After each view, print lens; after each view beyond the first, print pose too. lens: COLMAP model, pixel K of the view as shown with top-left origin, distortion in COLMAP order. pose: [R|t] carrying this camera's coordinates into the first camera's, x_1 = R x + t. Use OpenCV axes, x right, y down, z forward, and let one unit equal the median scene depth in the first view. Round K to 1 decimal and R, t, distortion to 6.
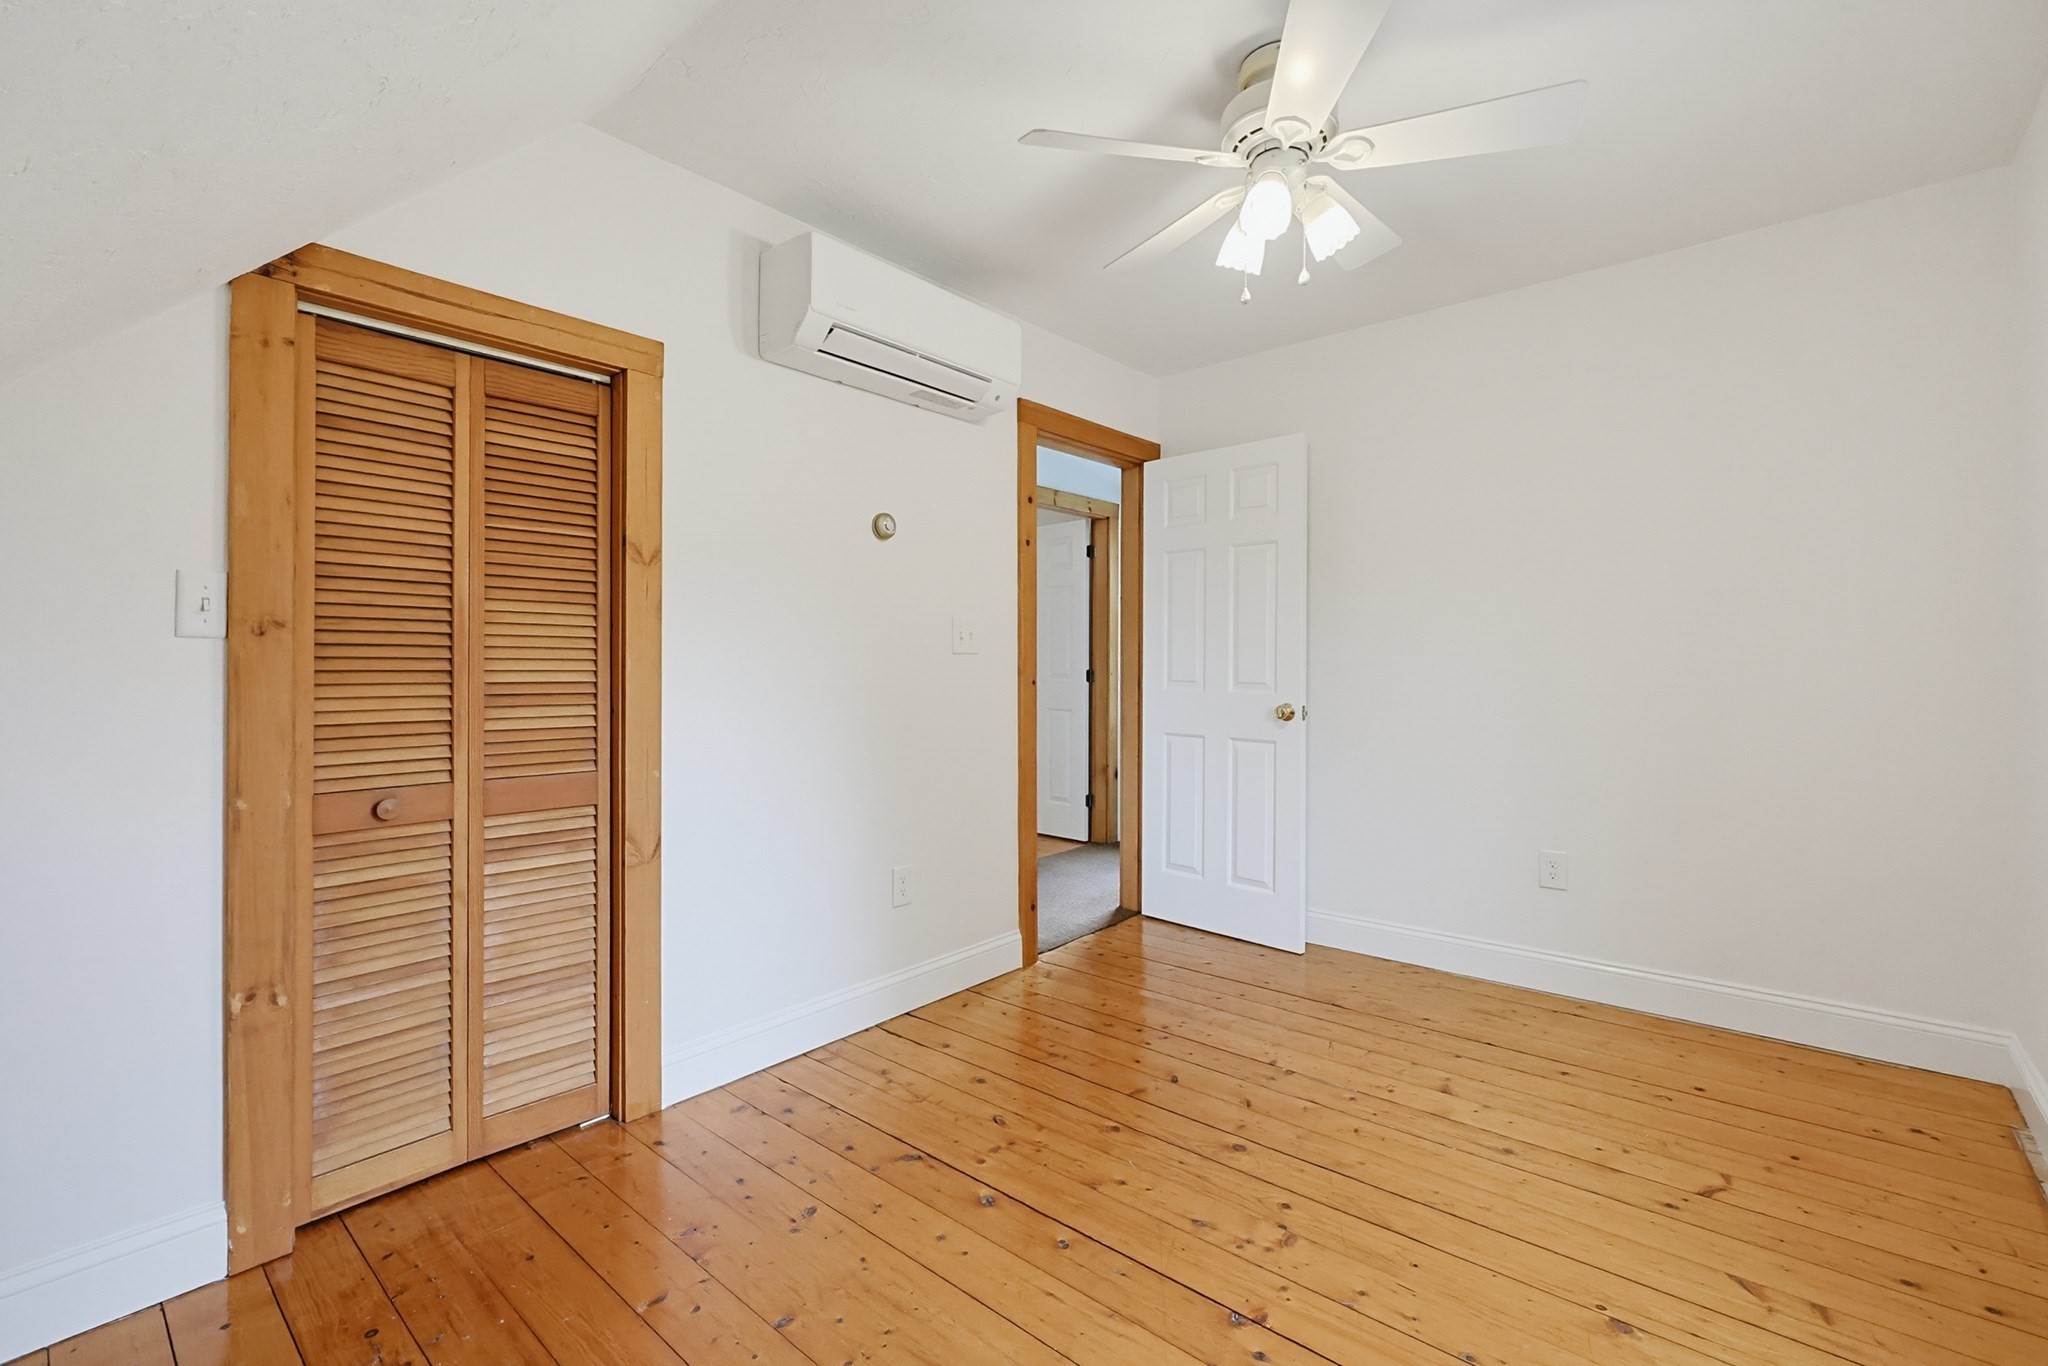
lens RADIAL K [[881.2, 0, 1026.7], [0, 881.2, 671.8], [0, 0, 1]] dist [-0.002359, -0.000117]
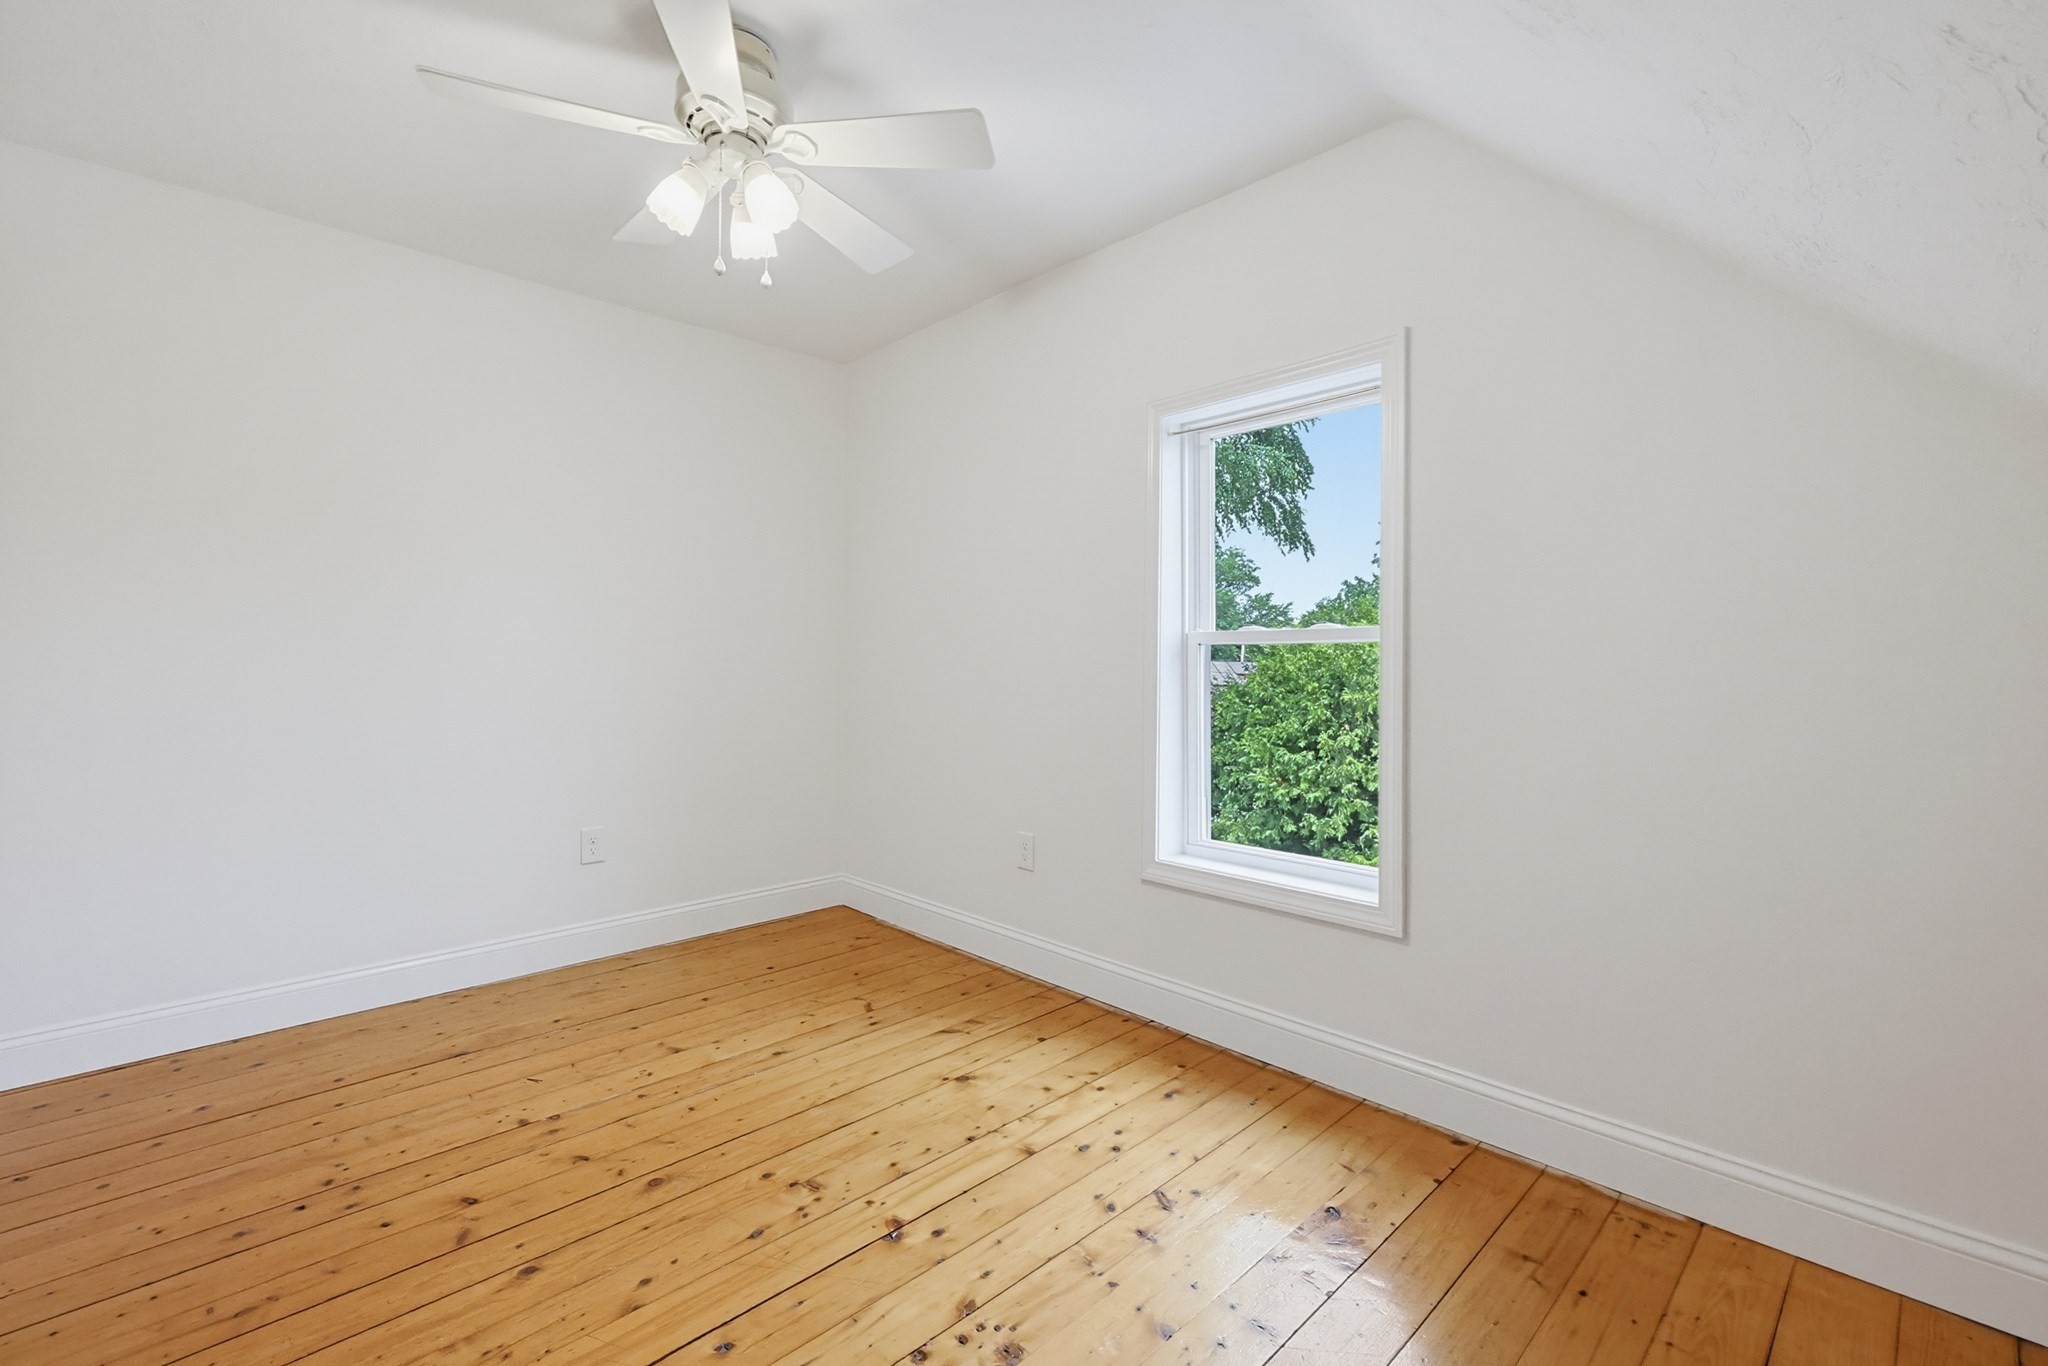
lens RADIAL K [[881.2, 0, 1033.7], [0, 881.2, 677.9], [0, 0, 1]] dist [-0.002359, -0.000117]
pose [[0.102205, -0.018621, 0.994589, -0.584785], [0.007815, 0.999809, 0.017916, 0.004881], [-0.994733, 0.005941, 0.102331, 0.488968]]
